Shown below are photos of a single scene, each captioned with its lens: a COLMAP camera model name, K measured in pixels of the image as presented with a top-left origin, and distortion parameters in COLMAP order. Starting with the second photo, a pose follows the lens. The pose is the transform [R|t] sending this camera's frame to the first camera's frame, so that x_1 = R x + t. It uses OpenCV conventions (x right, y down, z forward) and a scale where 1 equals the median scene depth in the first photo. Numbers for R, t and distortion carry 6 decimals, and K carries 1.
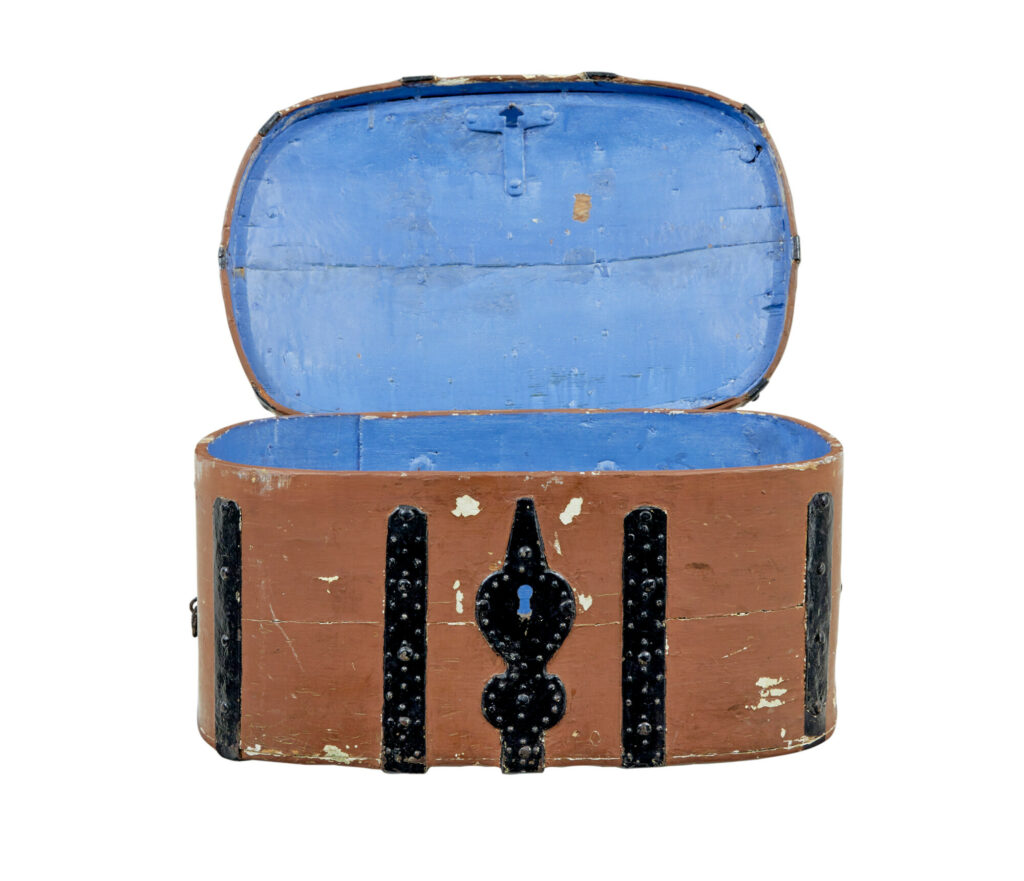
lens RADIAL K [[1415.6, 0, 514.7], [0, 1415.6, 440.6], [0, 0, 1]] dist [-0.015701, 0.000000]
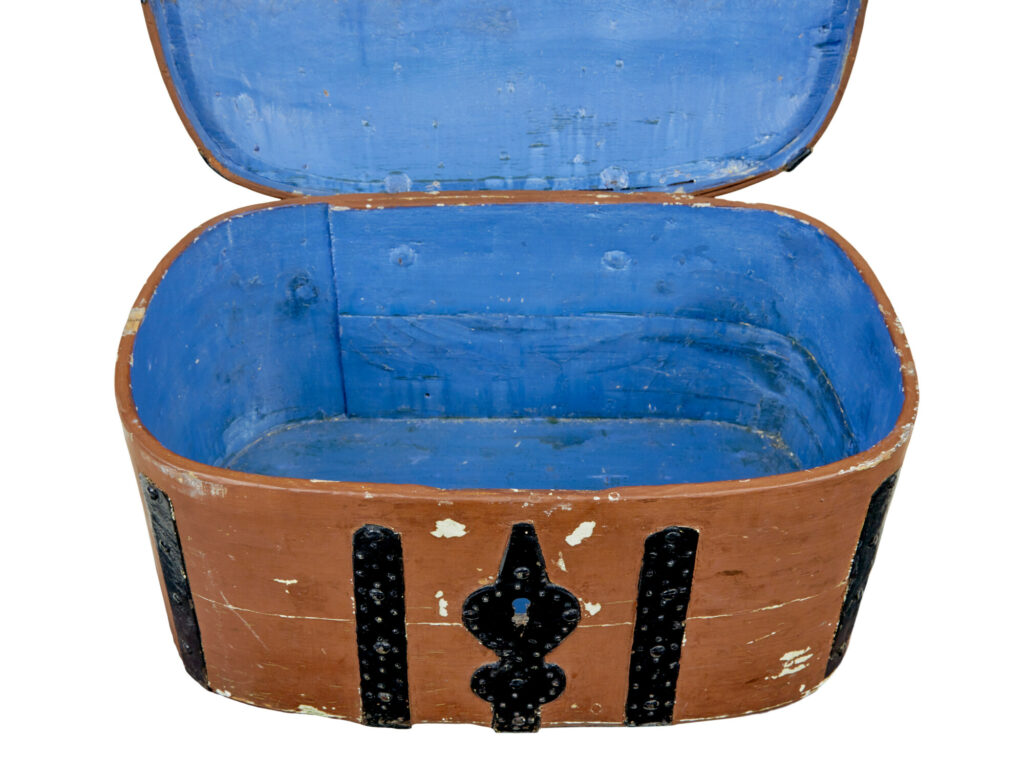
lens RADIAL K [[1117.5, 0, 504.6], [0, 1117.5, 389.3], [0, 0, 1]] dist [0.015230, 0.000000]
pose [[0.999969, 0.007818, 0.000066, -0.003411], [-0.006924, 0.881693, 0.471773, -0.304086], [0.003630, -0.471759, 0.881720, 0.457232]]
